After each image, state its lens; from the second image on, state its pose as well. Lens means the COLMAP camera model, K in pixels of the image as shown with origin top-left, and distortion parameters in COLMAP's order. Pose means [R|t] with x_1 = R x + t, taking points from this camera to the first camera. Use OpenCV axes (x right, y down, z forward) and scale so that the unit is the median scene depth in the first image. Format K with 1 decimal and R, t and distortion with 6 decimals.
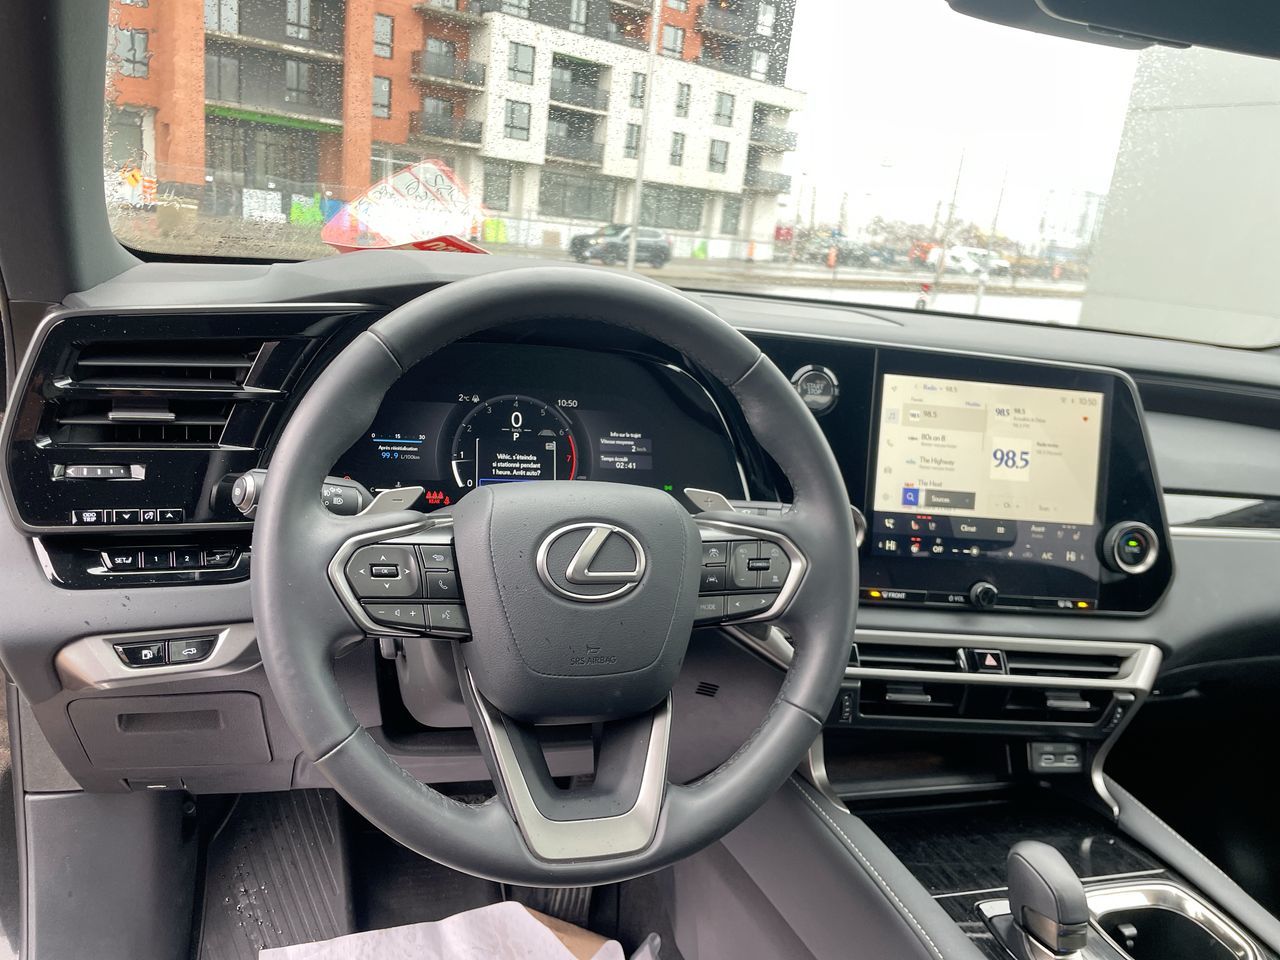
lens RADIAL K [[953.9, 0, 625.5], [0, 953.9, 474.9], [0, 0, 1]] dist [0.094646, -0.137257]
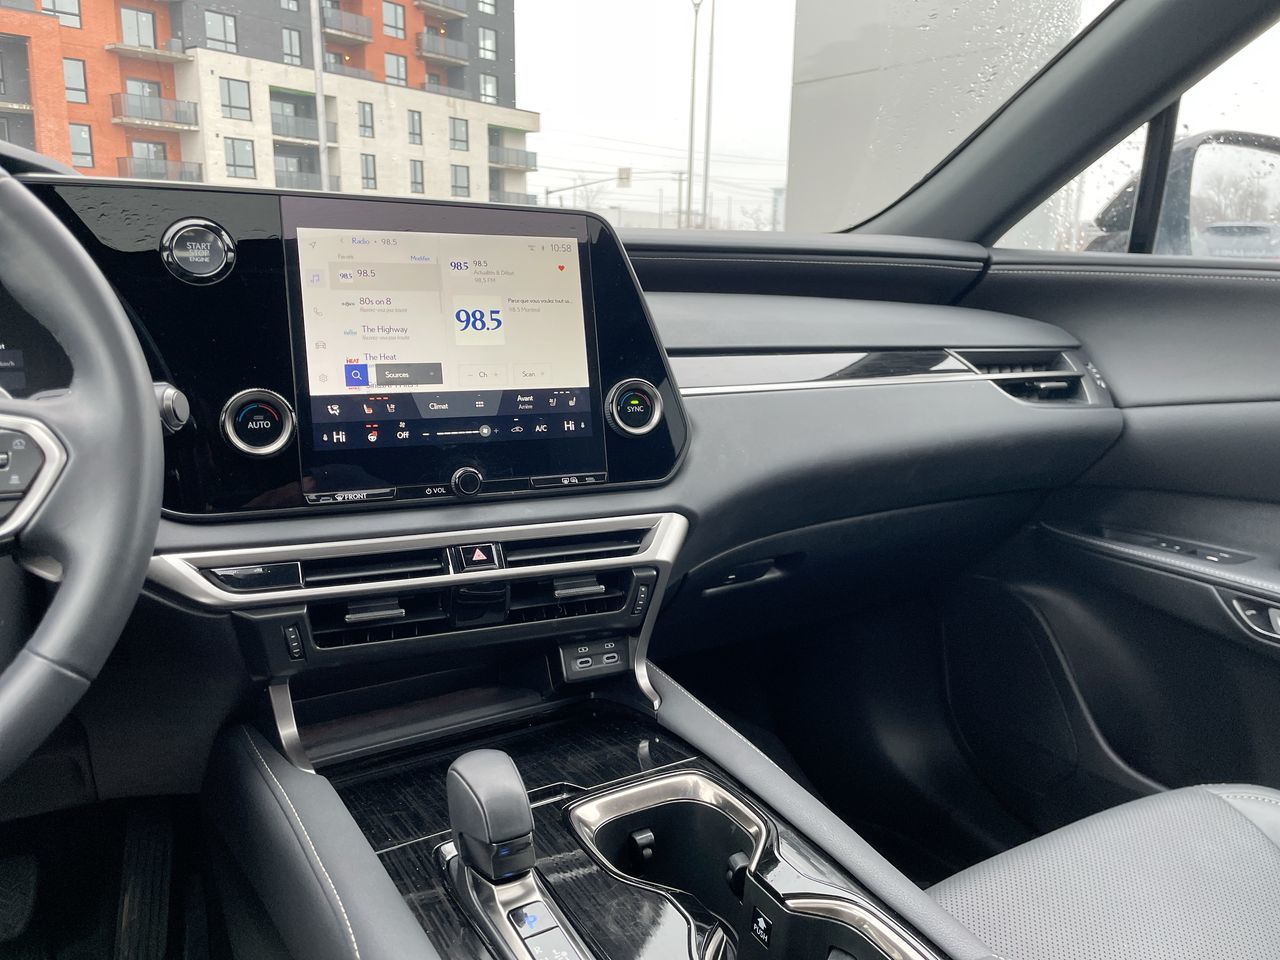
lens RADIAL K [[953.9, 0, 625.5], [0, 953.9, 474.9], [0, 0, 1]] dist [0.094646, -0.137257]
pose [[0.965251, -0.144996, 0.217409, 0.320445], [0.149447, 0.988761, -0.004082, 0.141183], [-0.214374, 0.036431, 0.976072, 0.152376]]
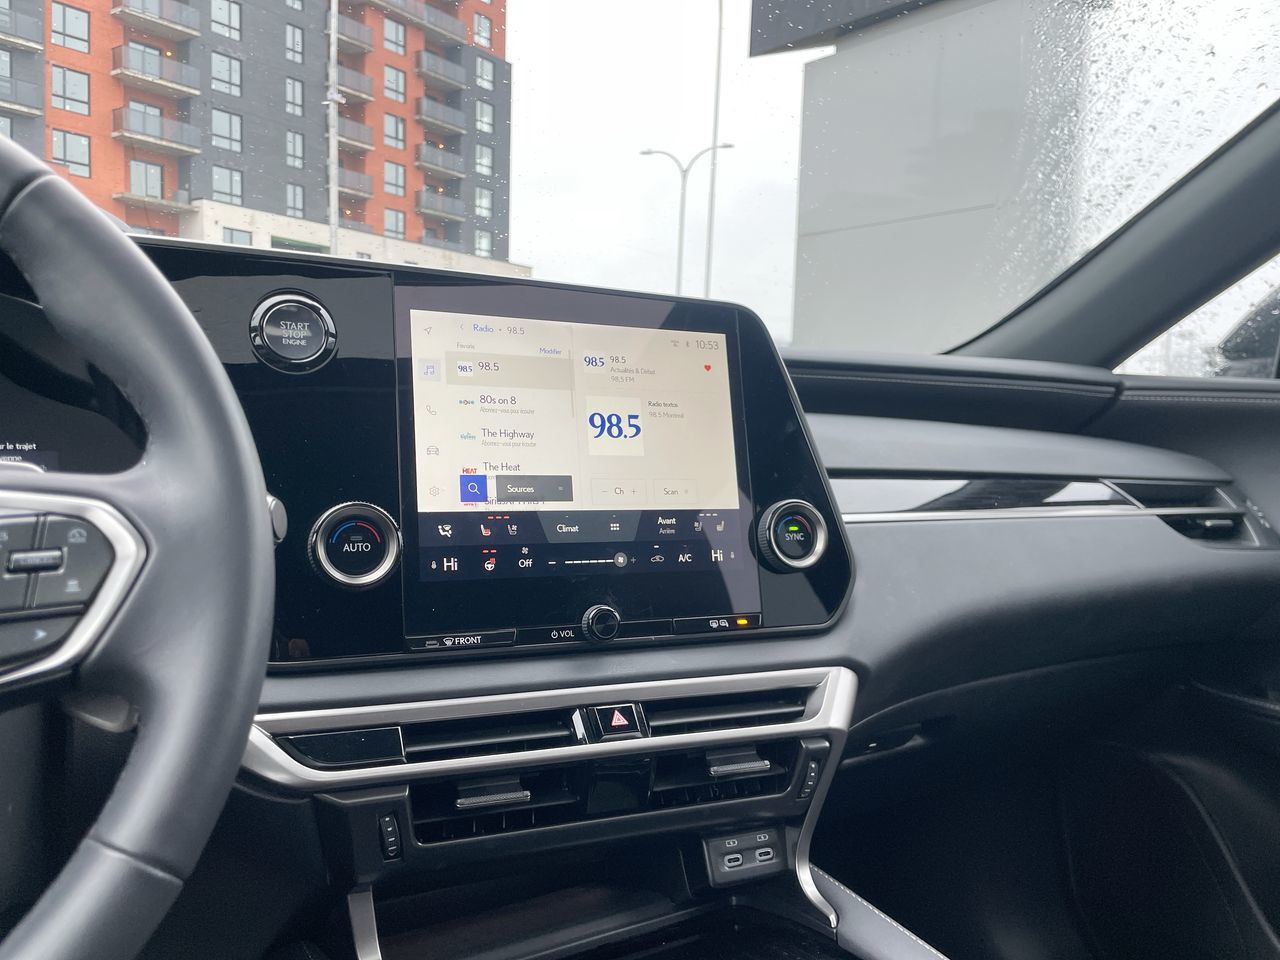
lens RADIAL K [[961.1, 0, 621.3], [0, 961.1, 488.1], [0, 0, 1]] dist [0.088350, -0.129136]
pose [[0.964322, -0.099202, 0.245444, 0.227056], [0.135417, 0.981502, -0.135340, 0.123426], [-0.227477, 0.163749, 0.959917, 0.333619]]
